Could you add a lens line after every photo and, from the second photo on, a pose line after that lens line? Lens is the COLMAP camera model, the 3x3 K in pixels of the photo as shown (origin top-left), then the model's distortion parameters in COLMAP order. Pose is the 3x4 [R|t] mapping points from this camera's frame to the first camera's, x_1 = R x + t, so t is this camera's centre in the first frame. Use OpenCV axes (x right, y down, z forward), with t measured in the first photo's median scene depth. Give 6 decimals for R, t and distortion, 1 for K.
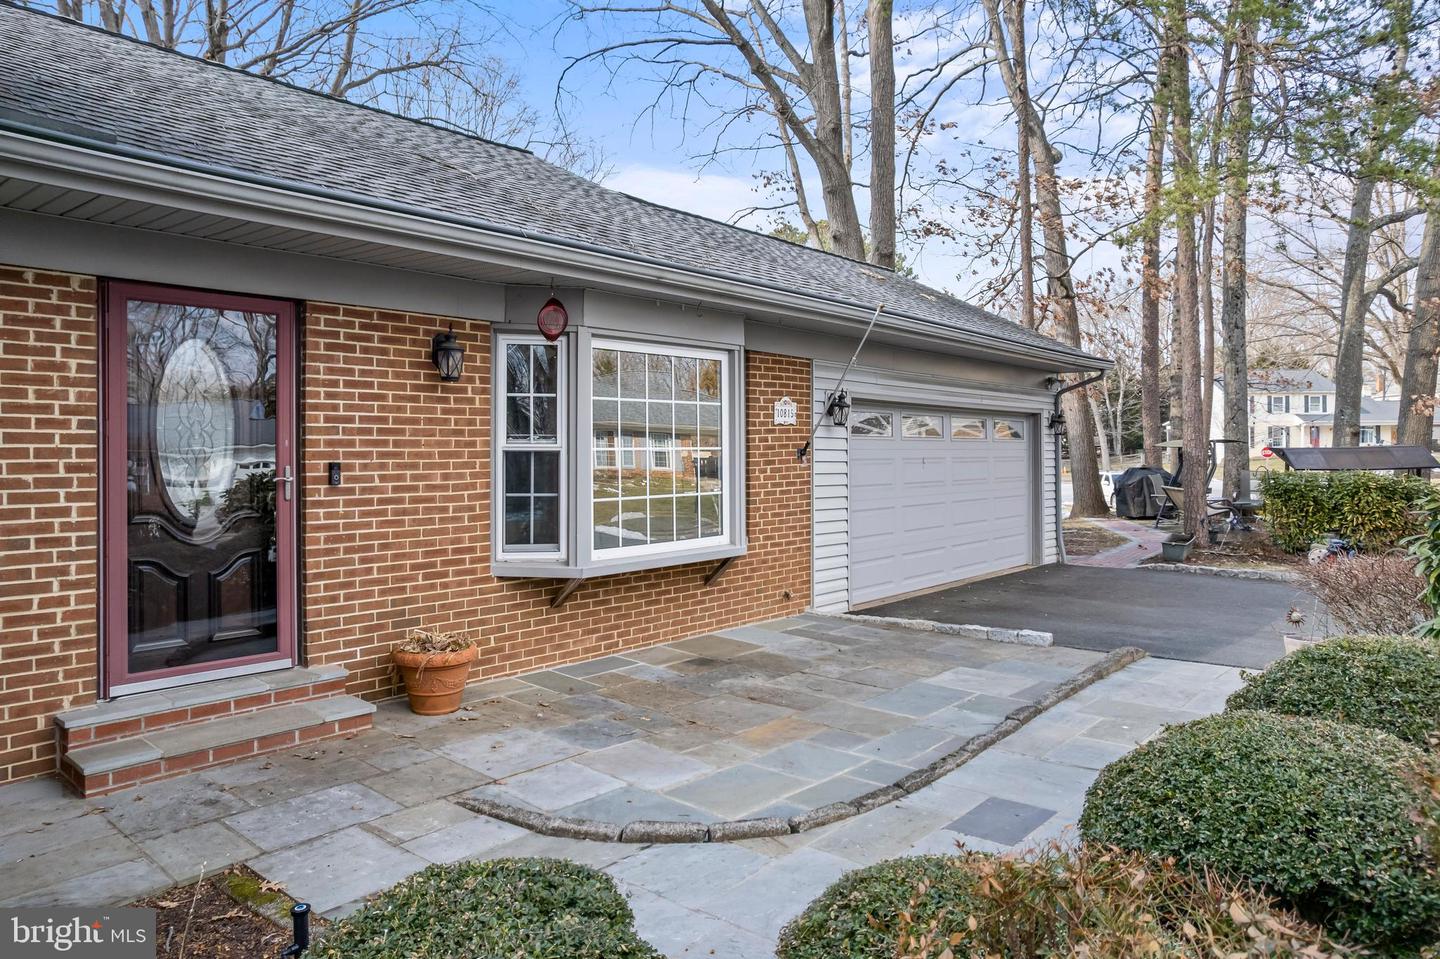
lens RADIAL K [[950.4, 0, 720.8], [0, 950.4, 442.1], [0, 0, 1]] dist [-0.000051, -0.000379]
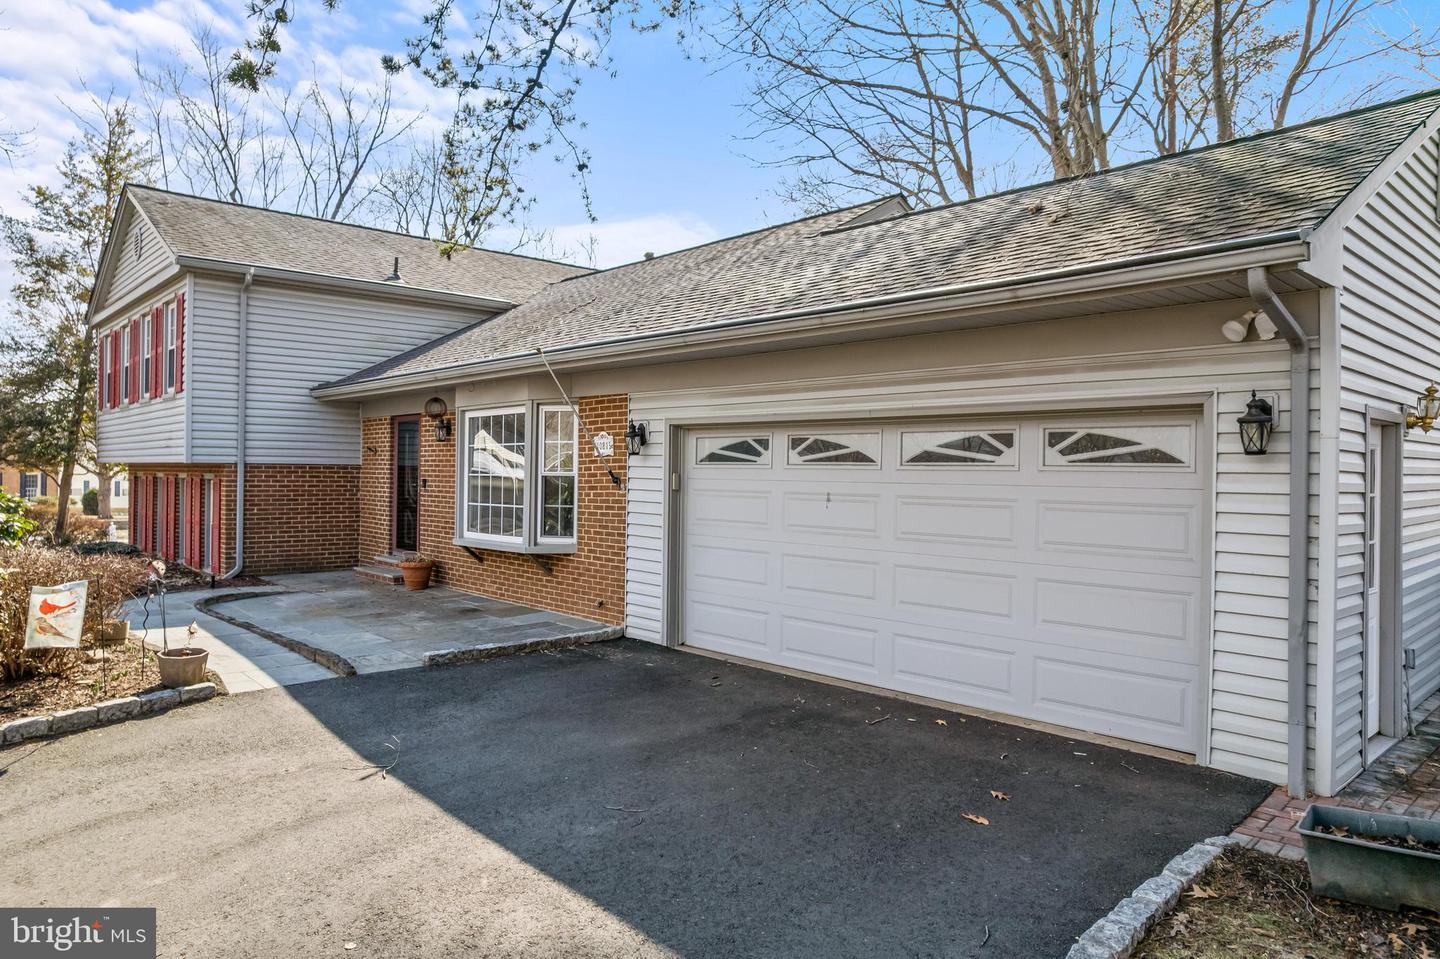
lens RADIAL K [[925.0, 0, 720.0], [0, 925.0, 479.5], [0, 0, 1]] dist [-0.005172, -0.001259]
pose [[-0.112928, 0.011307, -0.993539, 1.115334], [0.000524, 0.999936, 0.011320, -0.002127], [0.993603, 0.000758, -0.112927, 1.213233]]
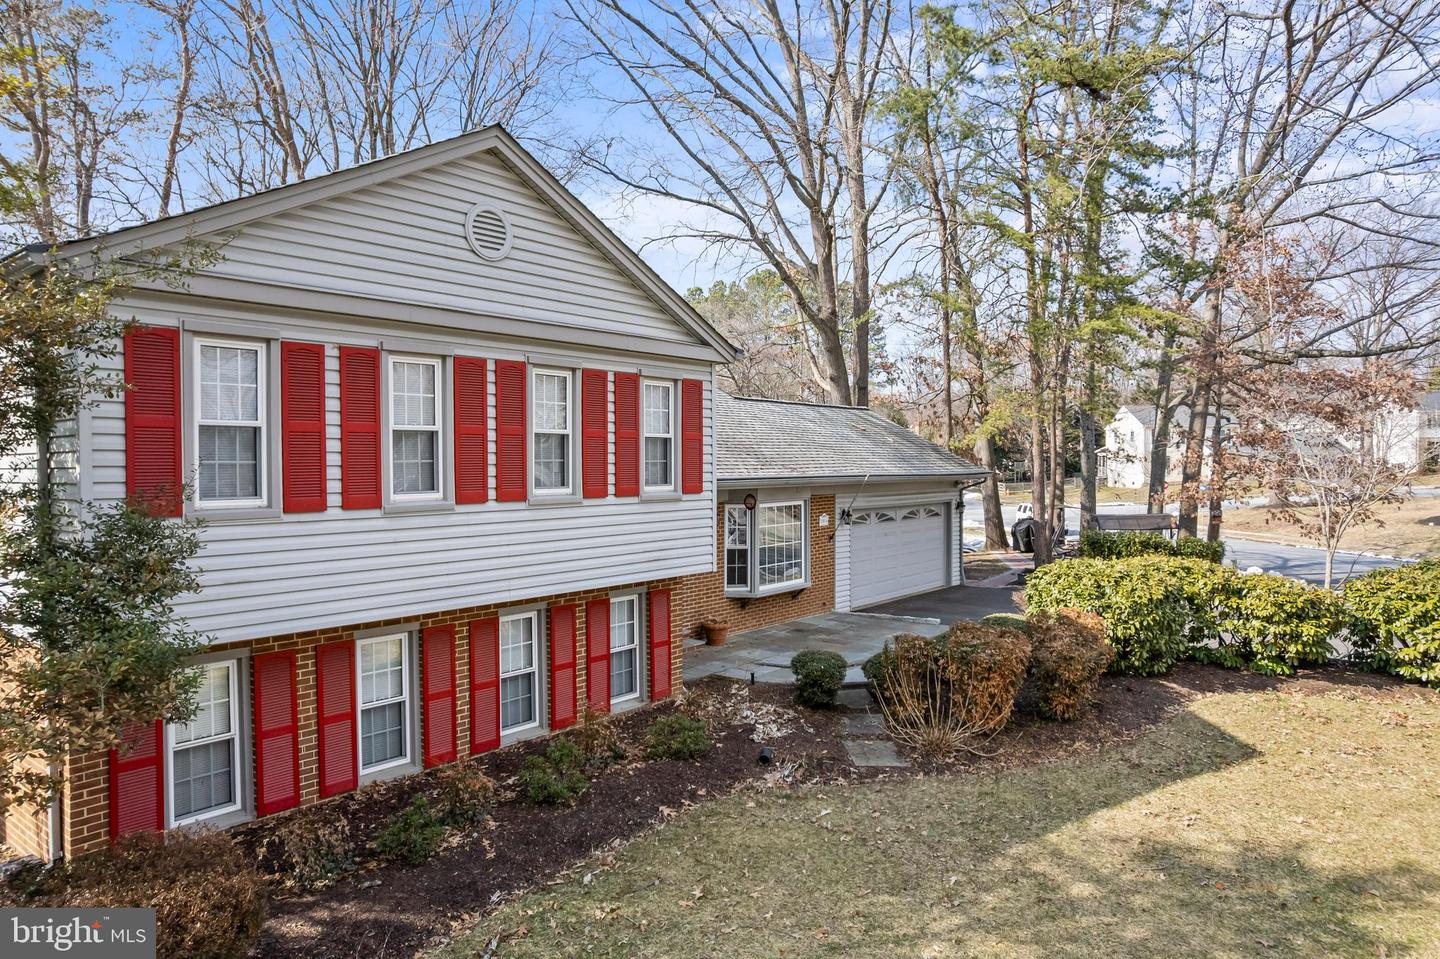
lens RADIAL K [[950.4, 0, 720.8], [0, 950.4, 442.1], [0, 0, 1]] dist [-0.000051, -0.000379]
pose [[0.999291, 0.004717, 0.037357, -0.244463], [-0.004522, 0.999976, -0.005301, -0.192706], [-0.037381, 0.005129, 0.999288, -1.147928]]
